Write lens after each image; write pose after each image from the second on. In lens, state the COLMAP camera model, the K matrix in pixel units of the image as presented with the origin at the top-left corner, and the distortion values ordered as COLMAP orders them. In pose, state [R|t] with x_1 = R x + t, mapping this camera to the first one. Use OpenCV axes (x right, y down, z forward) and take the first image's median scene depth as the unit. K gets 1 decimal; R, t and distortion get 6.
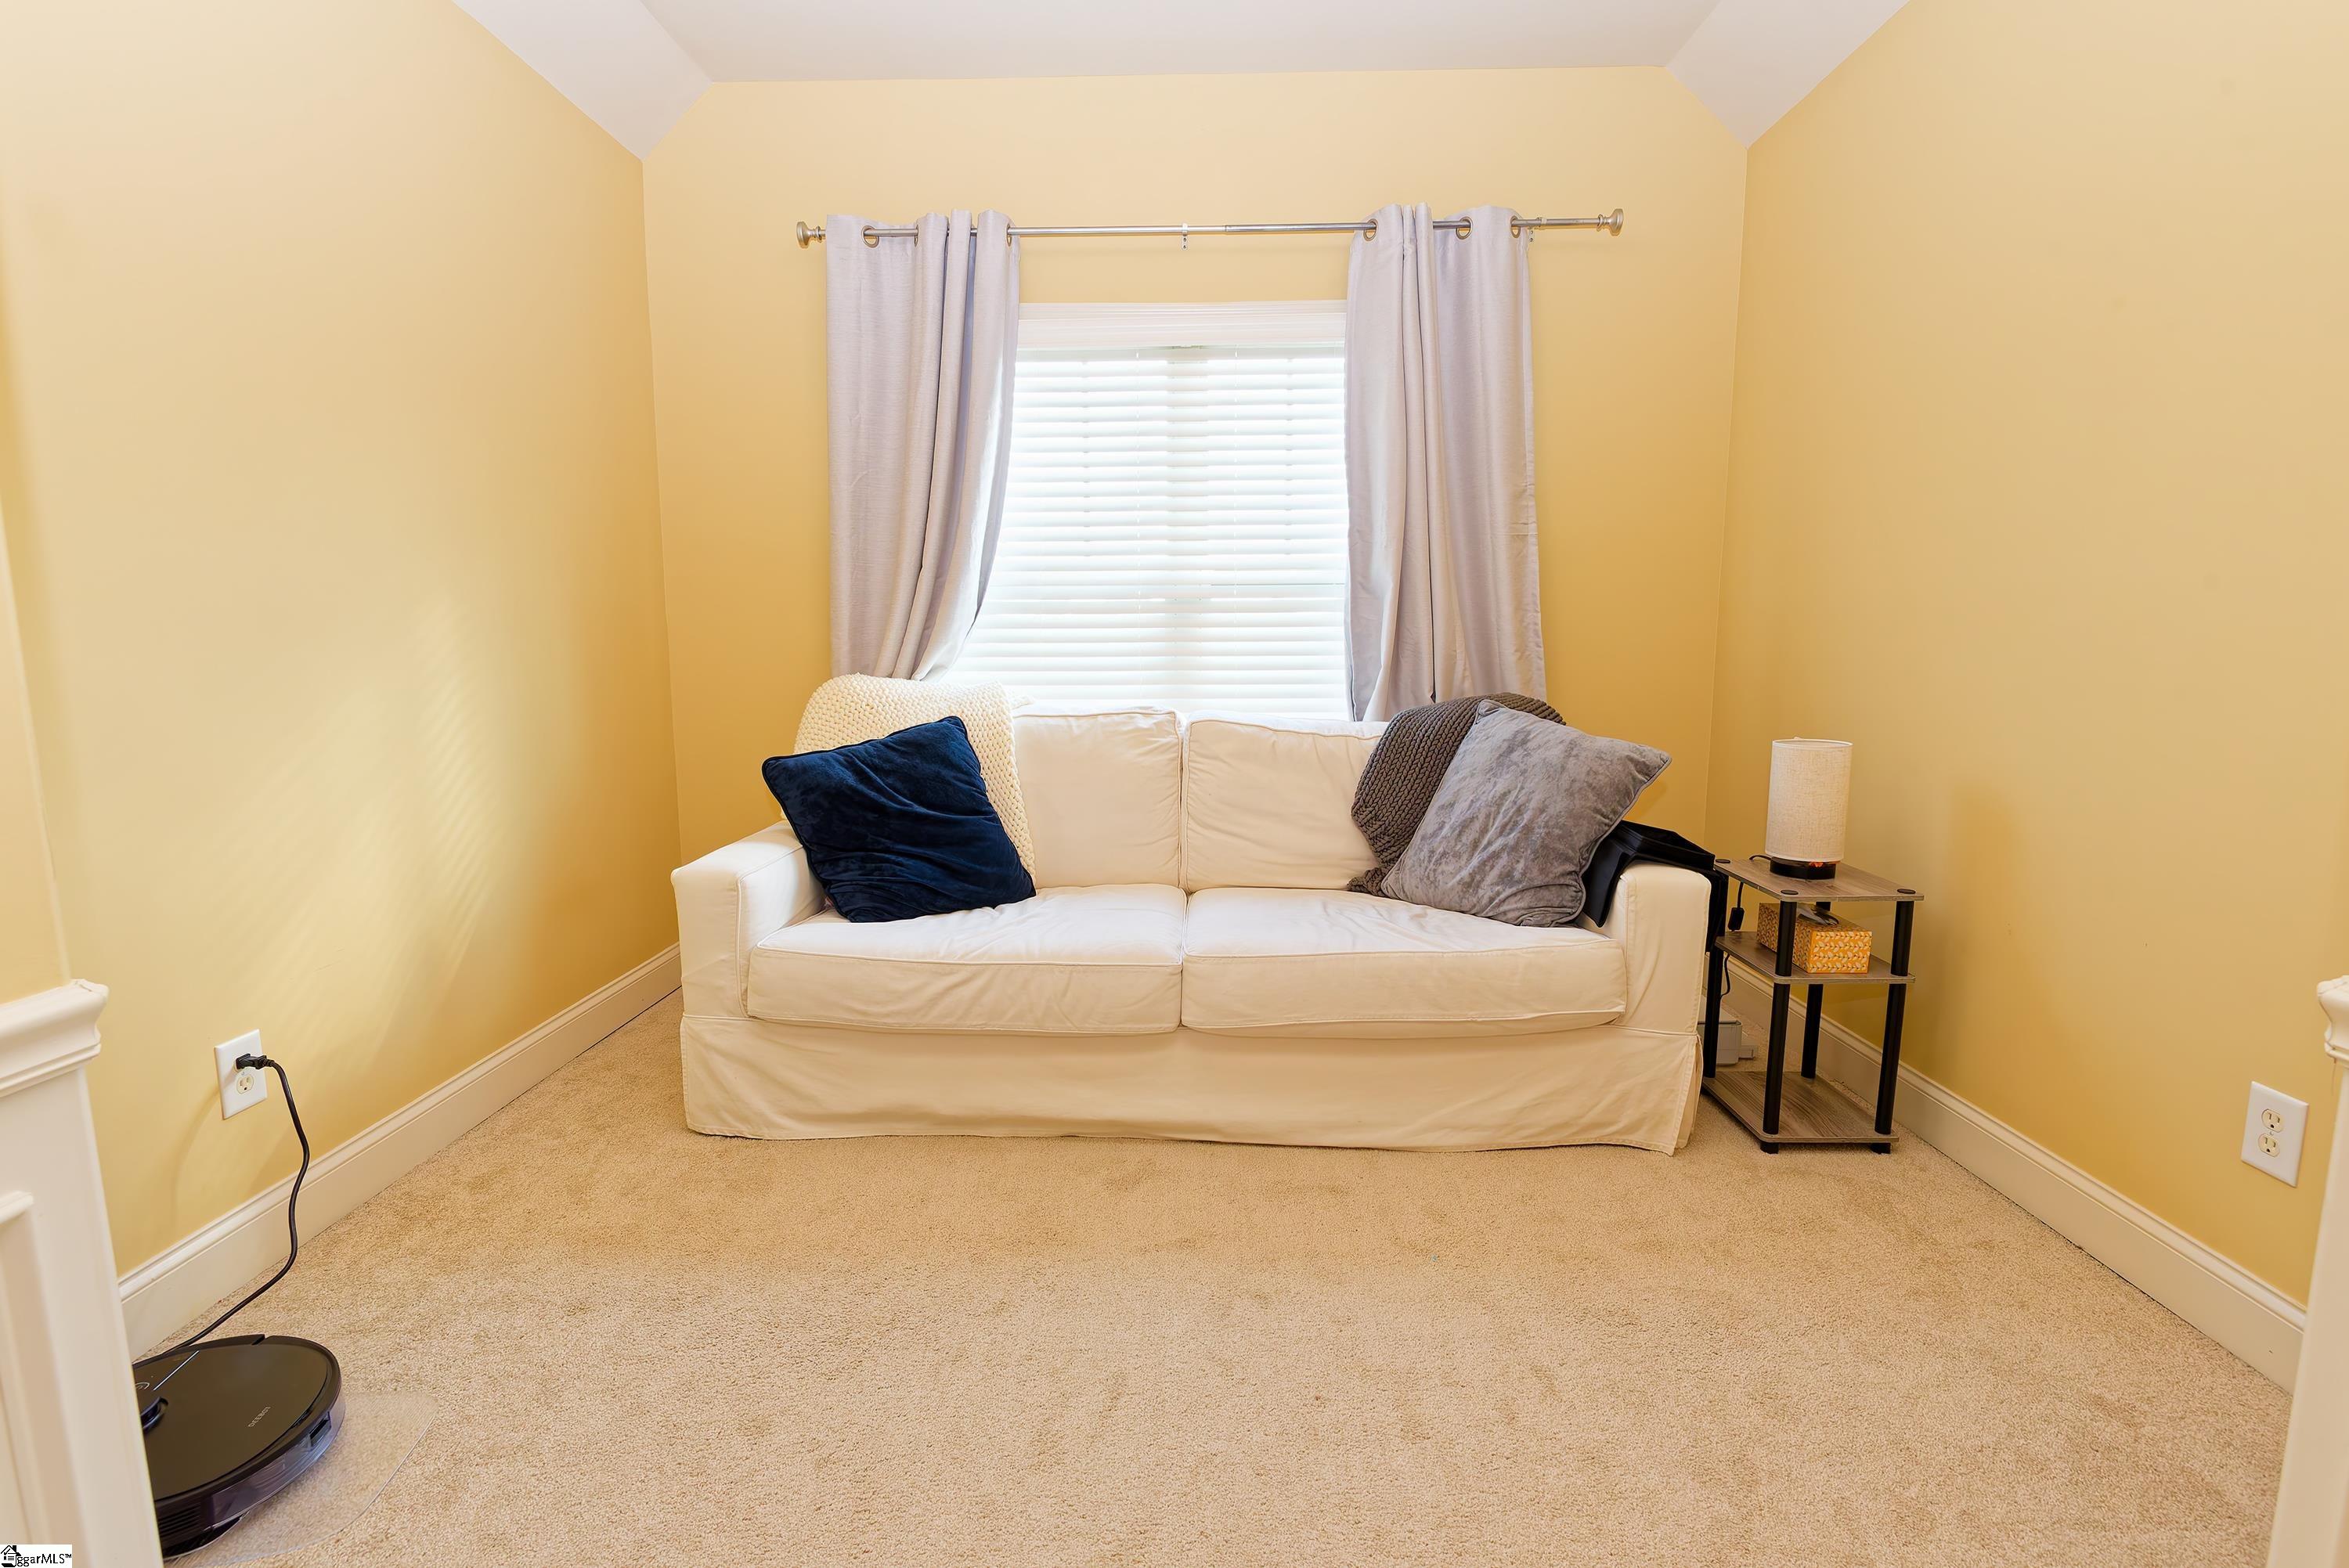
lens RADIAL K [[1072.9, 0, 1167.4], [0, 1072.9, 789.6], [0, 0, 1]] dist [-0.003489, -0.002572]
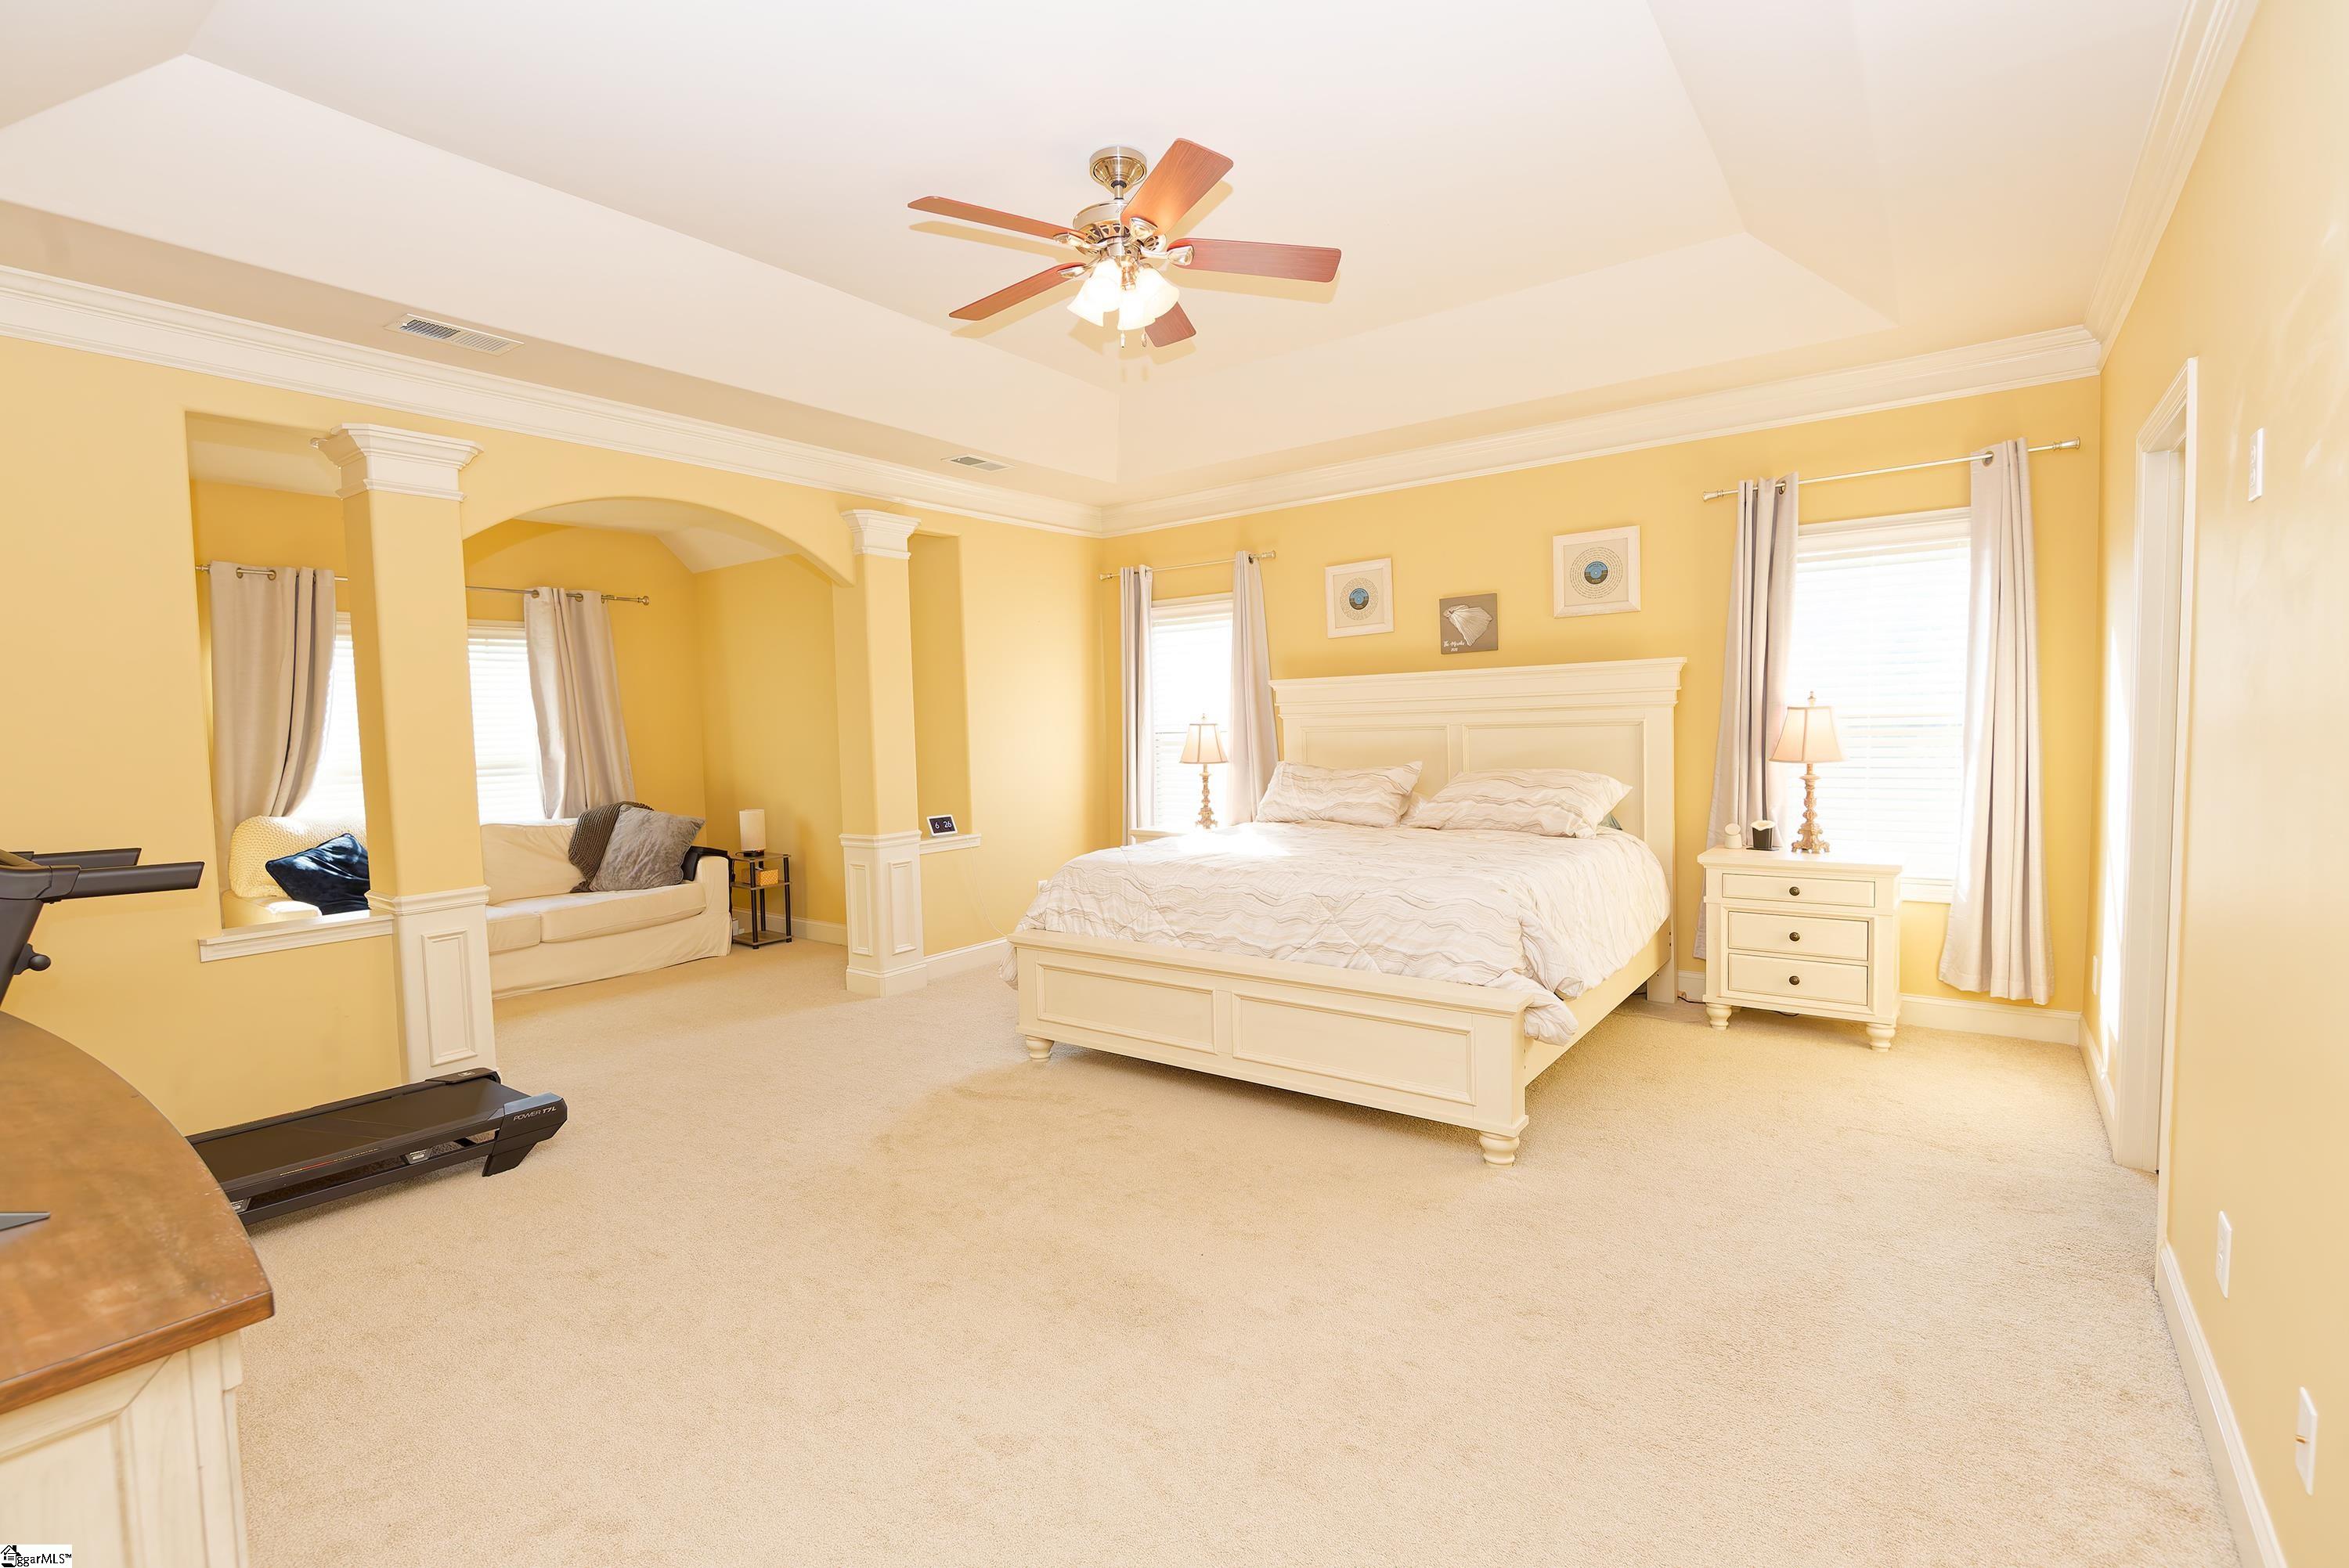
lens RADIAL K [[1072.9, 0, 1172.9], [0, 1072.9, 792.2], [0, 0, 1]] dist [-0.003489, -0.002572]
pose [[0.582735, -0.059120, 0.810509, -1.064275], [0.132730, 0.990882, -0.023154, 0.121843], [-0.801750, 0.121072, 0.585268, -1.591857]]
